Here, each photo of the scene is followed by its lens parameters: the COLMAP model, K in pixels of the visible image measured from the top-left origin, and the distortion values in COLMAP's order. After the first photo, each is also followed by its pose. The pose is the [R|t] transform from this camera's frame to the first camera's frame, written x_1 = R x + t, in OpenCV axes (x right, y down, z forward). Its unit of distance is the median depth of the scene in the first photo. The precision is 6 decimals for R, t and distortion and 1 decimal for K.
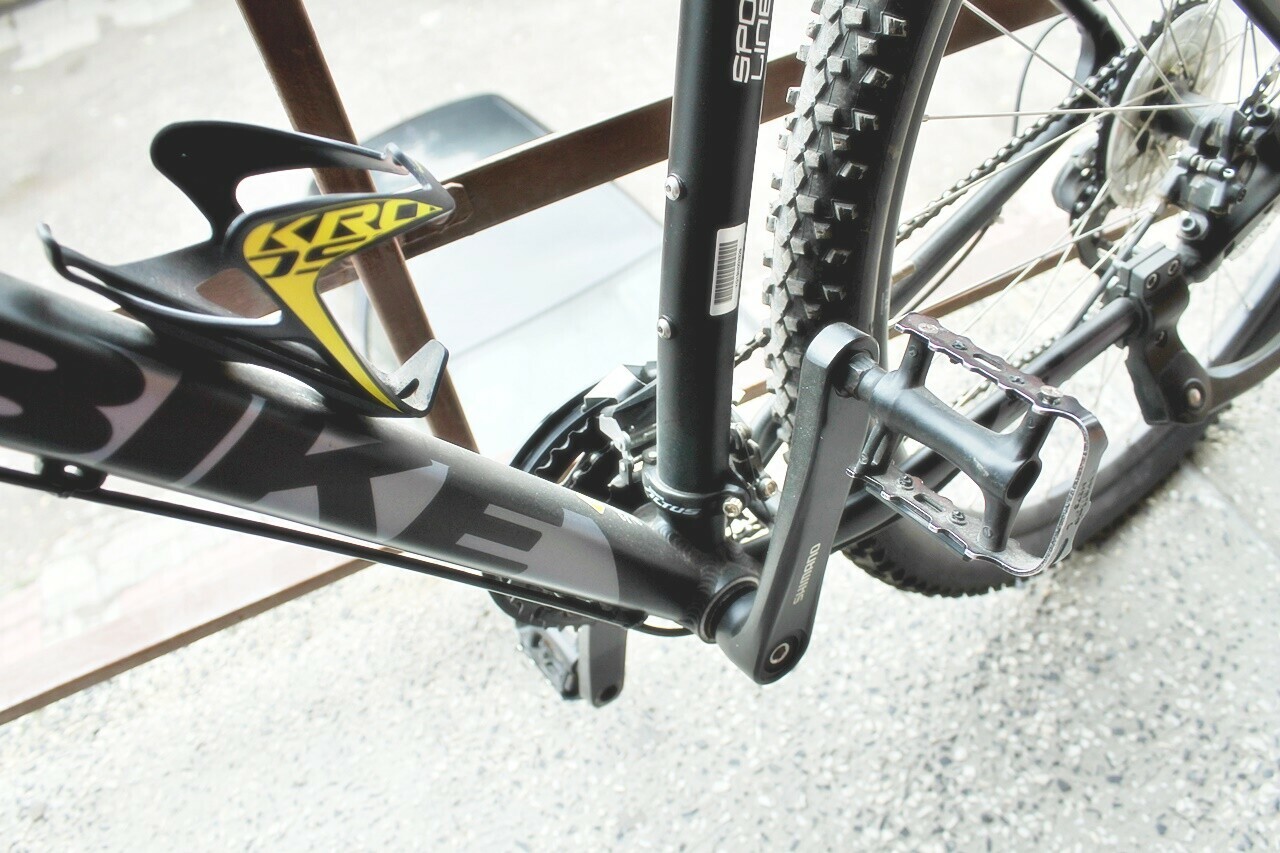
lens RADIAL K [[1041.0, 0, 640.0], [0, 1041.0, 426.5], [0, 0, 1]] dist [-0.081470, -0.005384]
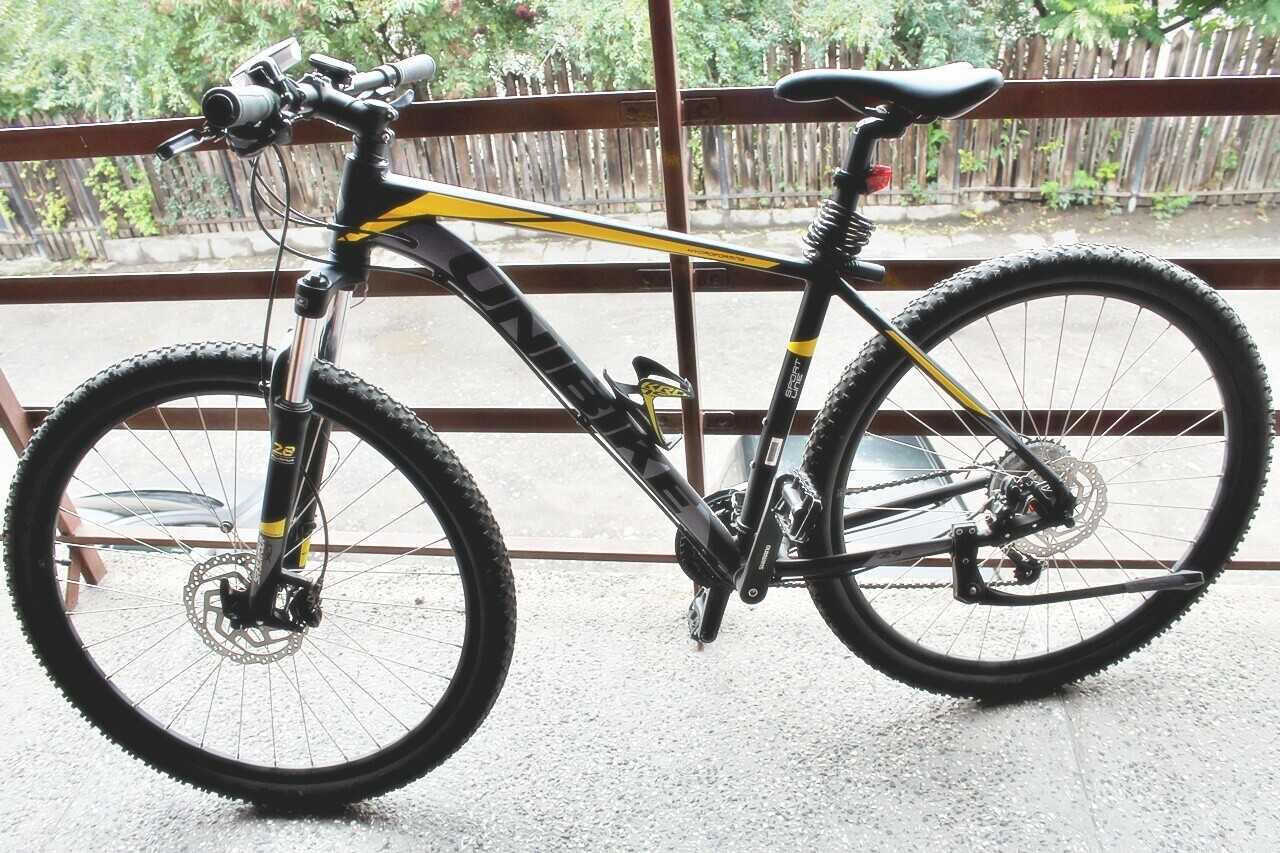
lens RADIAL K [[1041.0, 0, 640.0], [0, 1041.0, 426.5], [0, 0, 1]] dist [-0.081470, -0.005384]
pose [[0.852004, 0.322817, -0.412164, 0.600557], [-0.428999, 0.881739, -0.196206, 0.344127], [0.300082, 0.343986, 0.889733, -1.166660]]
